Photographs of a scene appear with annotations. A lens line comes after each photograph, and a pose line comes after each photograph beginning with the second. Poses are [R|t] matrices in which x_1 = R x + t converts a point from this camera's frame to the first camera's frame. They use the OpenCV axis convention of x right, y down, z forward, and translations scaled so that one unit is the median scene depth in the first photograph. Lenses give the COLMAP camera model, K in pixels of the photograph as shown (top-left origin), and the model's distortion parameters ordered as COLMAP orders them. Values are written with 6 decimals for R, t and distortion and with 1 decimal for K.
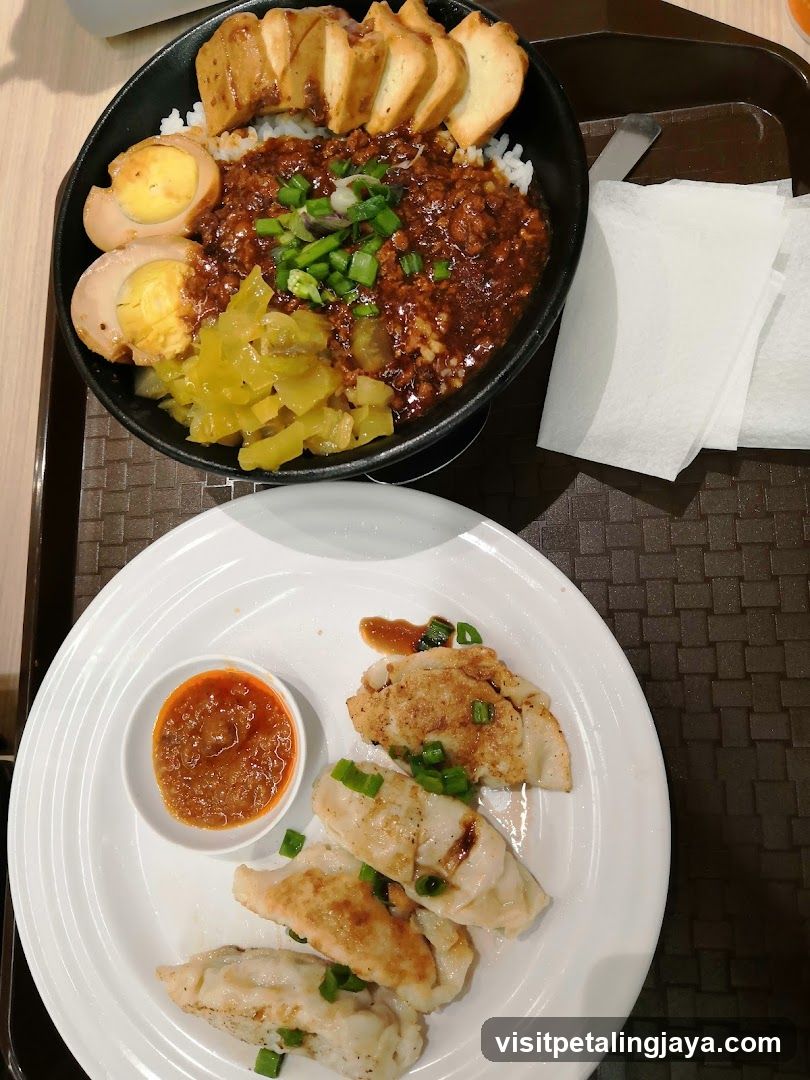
lens RADIAL K [[851.3, 0, 405.0], [0, 851.3, 540.0], [0, 0, 1]] dist [-0.005254, -0.005336]
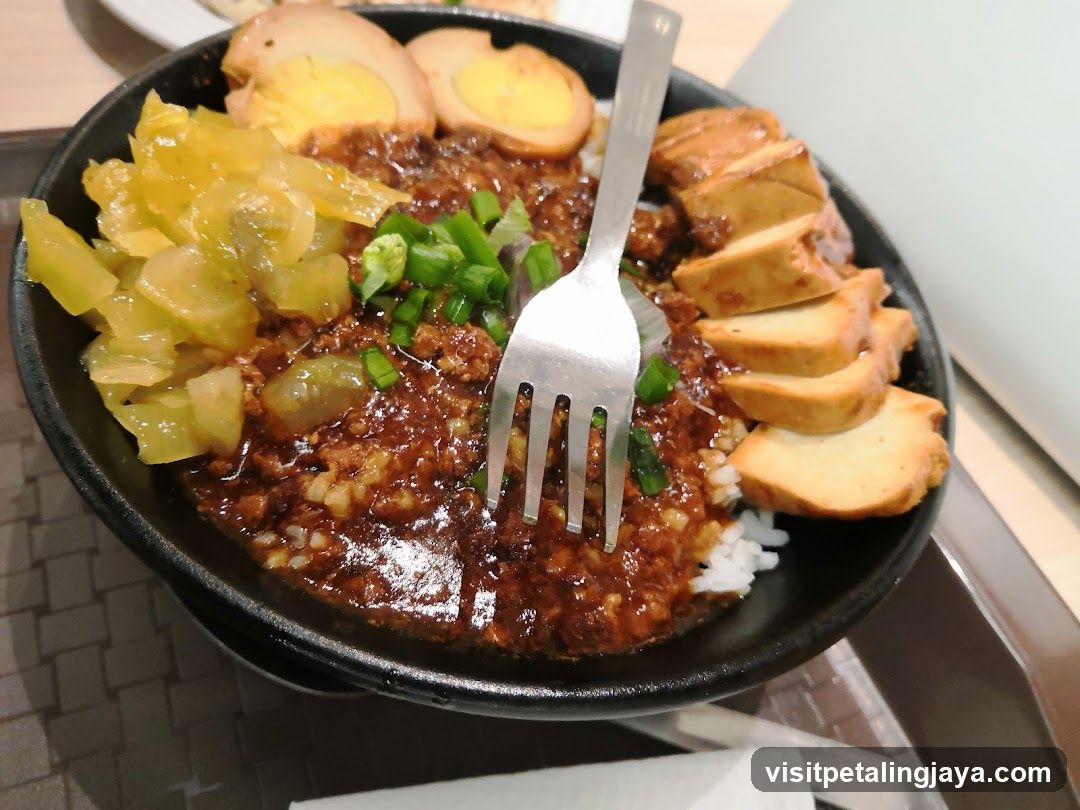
lens RADIAL K [[903.4, 0, 540.0], [0, 903.4, 405.0], [0, 0, 1]] dist [-0.103314, -0.003523]
pose [[0.318822, 0.878873, -0.354874, 0.207361], [-0.943907, 0.260448, -0.202995, -0.237853], [-0.085980, 0.399687, 0.912610, 0.465763]]
